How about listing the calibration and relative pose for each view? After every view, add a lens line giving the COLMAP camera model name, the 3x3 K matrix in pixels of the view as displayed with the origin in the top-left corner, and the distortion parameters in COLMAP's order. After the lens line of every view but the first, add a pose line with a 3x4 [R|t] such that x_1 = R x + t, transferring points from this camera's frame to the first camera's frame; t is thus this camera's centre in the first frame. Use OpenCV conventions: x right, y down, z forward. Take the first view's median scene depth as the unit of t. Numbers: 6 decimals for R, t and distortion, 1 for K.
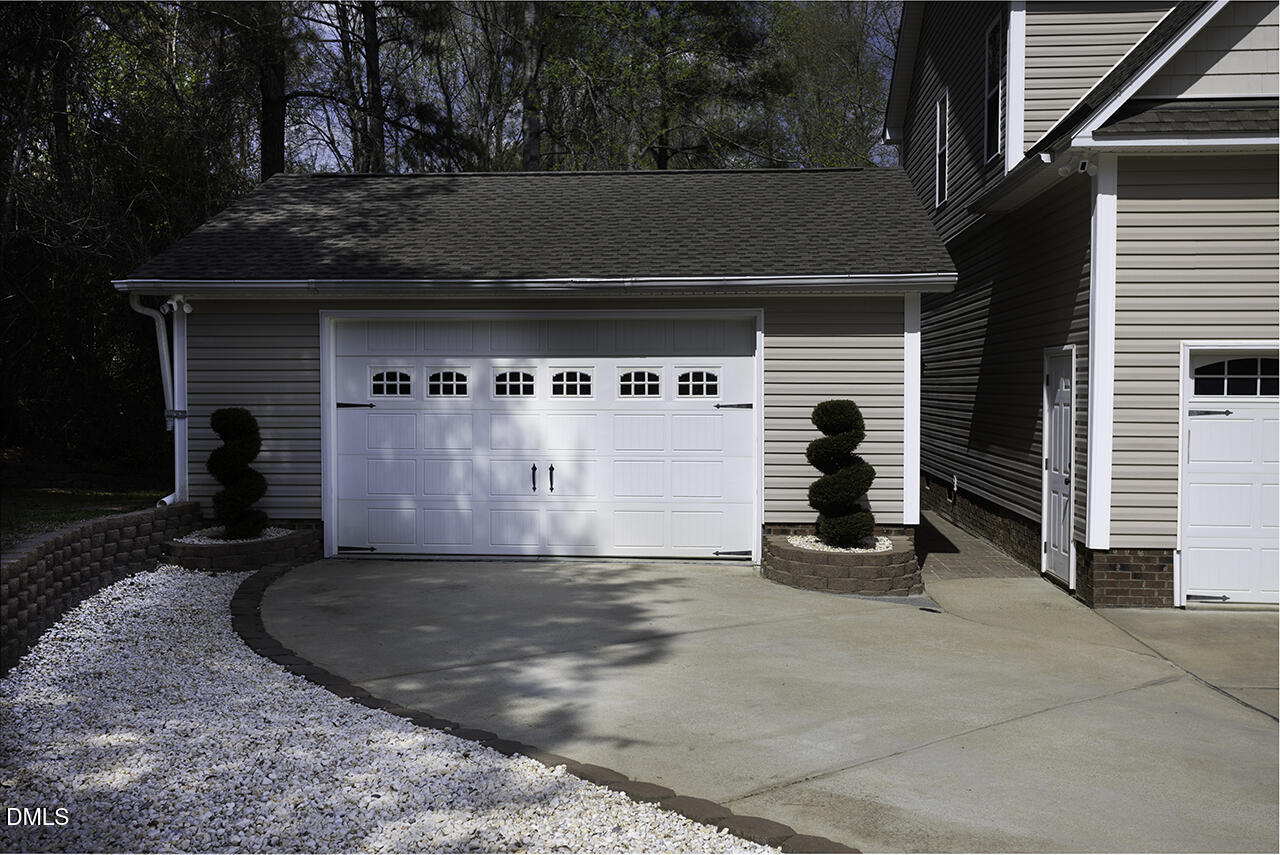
lens RADIAL K [[1250.9, 0, 636.6], [0, 1250.9, 429.1], [0, 0, 1]] dist [-0.009369, 0.000000]
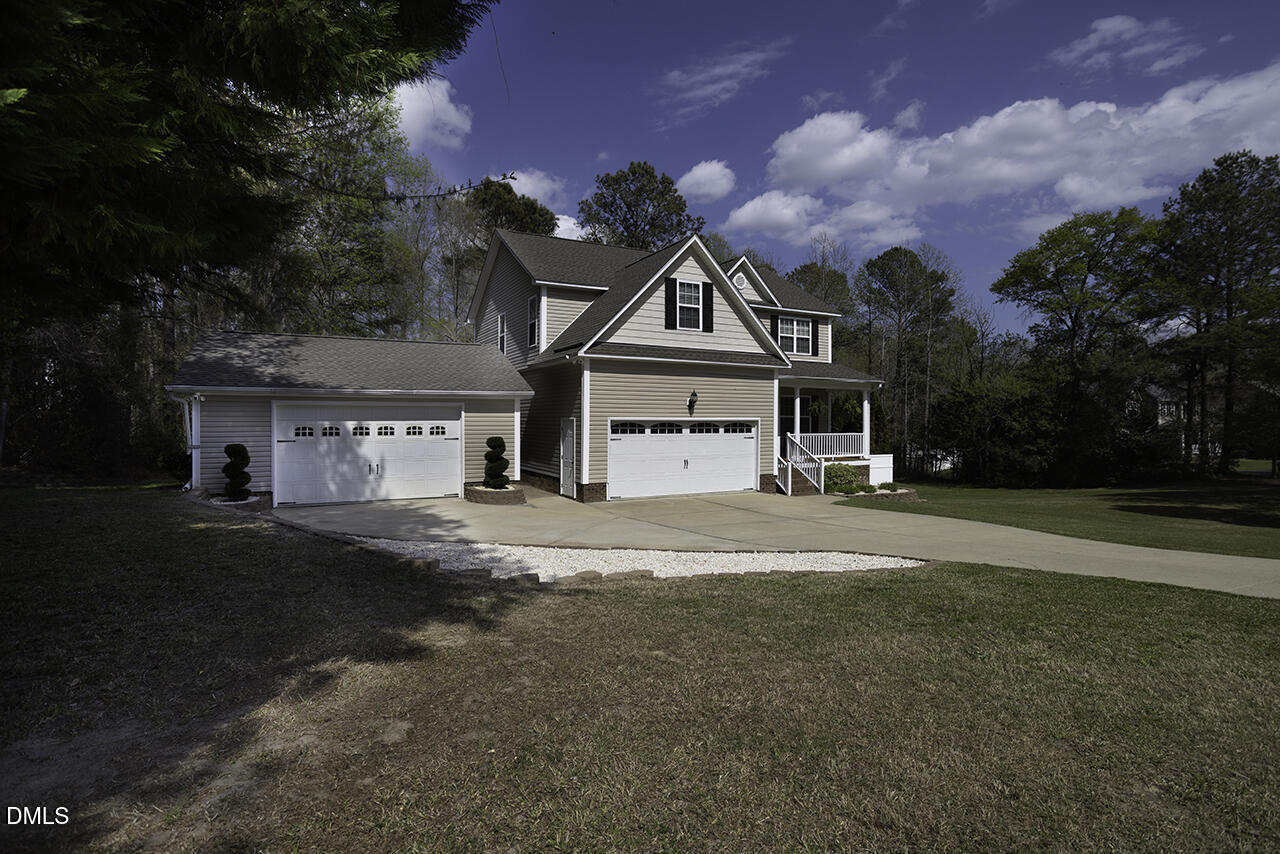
lens RADIAL K [[625.2, 0, 643.3], [0, 625.2, 429.2], [0, 0, 1]] dist [-0.033004, 0.014970]
pose [[0.844013, -0.008270, 0.536258, -0.291045], [0.017922, 0.999758, -0.012790, -0.015203], [-0.536023, 0.020406, 0.843957, -0.335497]]
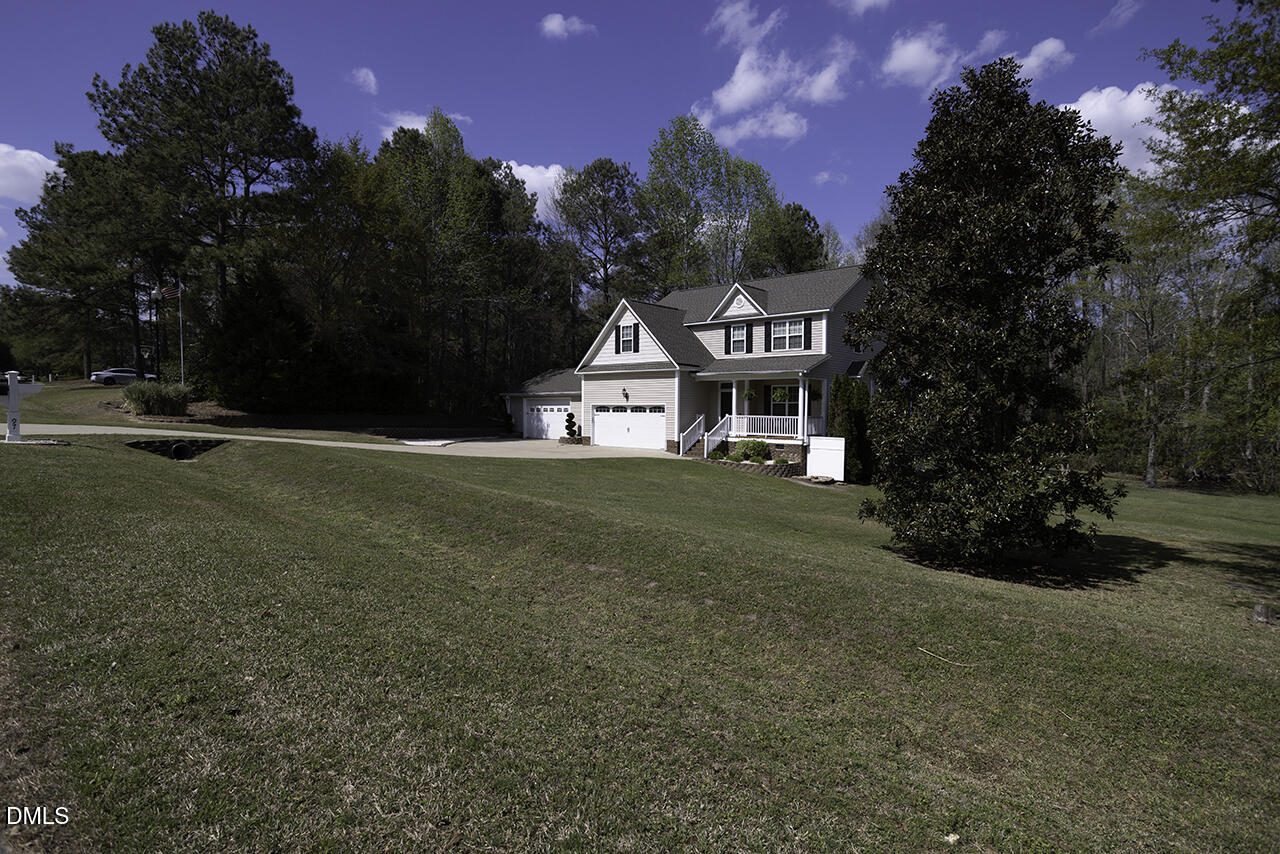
lens RADIAL K [[645.9, 0, 638.7], [0, 645.9, 429.2], [0, 0, 1]] dist [0.000135, 0.000016]
pose [[0.791280, 0.023190, -0.611014, 2.190692], [-0.027596, 0.999617, 0.002202, 0.038230], [0.610831, 0.015119, 0.791616, -1.192876]]
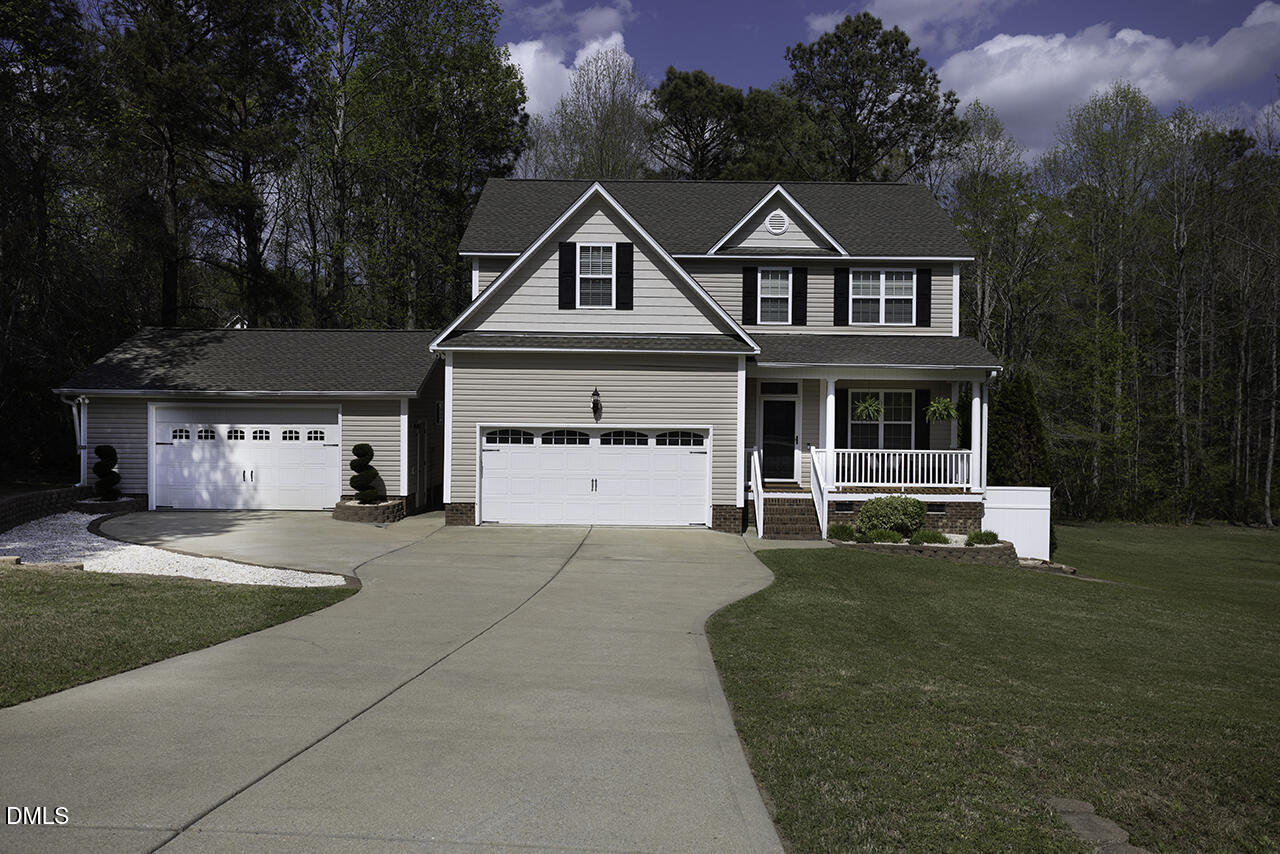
lens RADIAL K [[1041.8, 0, 640.9], [0, 1041.8, 432.7], [0, 0, 1]] dist [0.016551, 0.008532]
pose [[0.997186, 0.006835, 0.074649, 0.515086], [-0.005727, 0.999870, -0.015046, -0.015946], [-0.074742, 0.014576, 0.997096, -0.998236]]
